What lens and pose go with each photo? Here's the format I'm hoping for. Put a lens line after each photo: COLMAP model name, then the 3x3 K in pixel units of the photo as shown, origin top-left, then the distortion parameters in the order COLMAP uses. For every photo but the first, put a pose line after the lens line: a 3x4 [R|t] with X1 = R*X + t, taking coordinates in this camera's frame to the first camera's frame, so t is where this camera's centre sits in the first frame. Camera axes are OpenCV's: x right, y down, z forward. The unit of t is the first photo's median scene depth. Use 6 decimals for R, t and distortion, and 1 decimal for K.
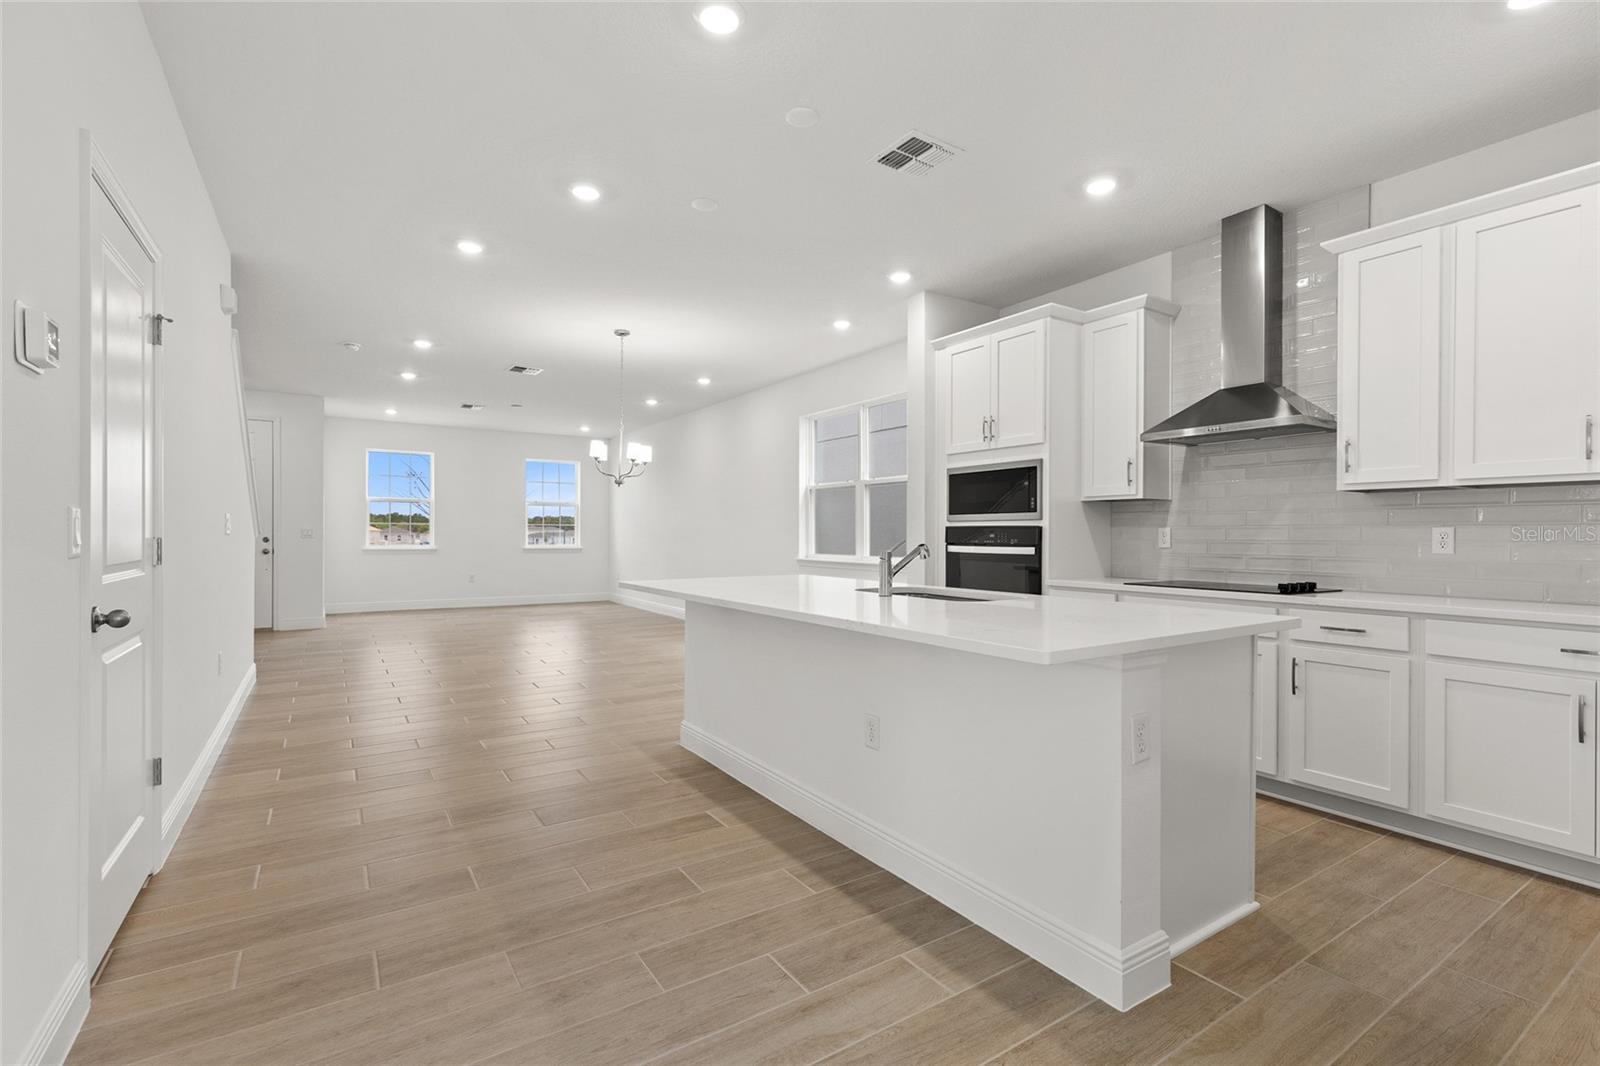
lens RADIAL K [[723.4, 0, 804.0], [0, 723.4, 533.4], [0, 0, 1]] dist [0.008879, -0.001763]
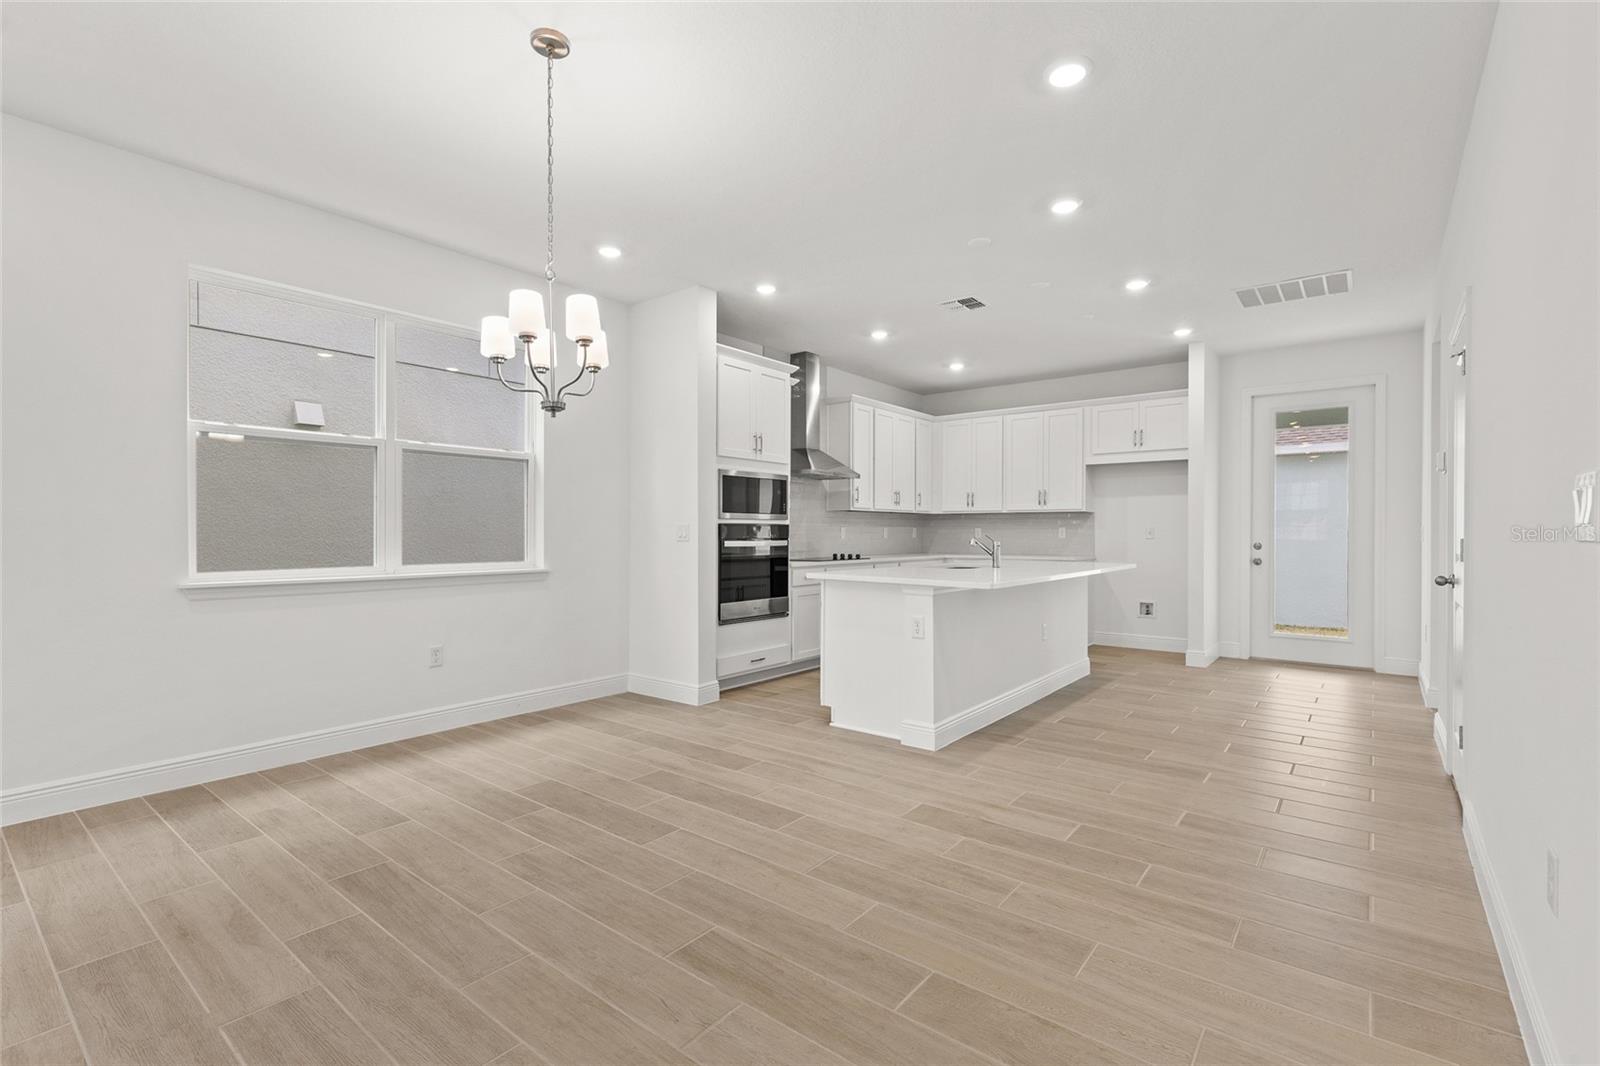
lens RADIAL K [[723.4, 0, 801.7], [0, 723.4, 530.3], [0, 0, 1]] dist [0.008879, -0.001763]
pose [[-0.315899, -0.002748, 0.948789, -0.989261], [-0.002673, 0.999994, 0.002006, -0.002002], [-0.948789, -0.001902, -0.315904, 1.421003]]
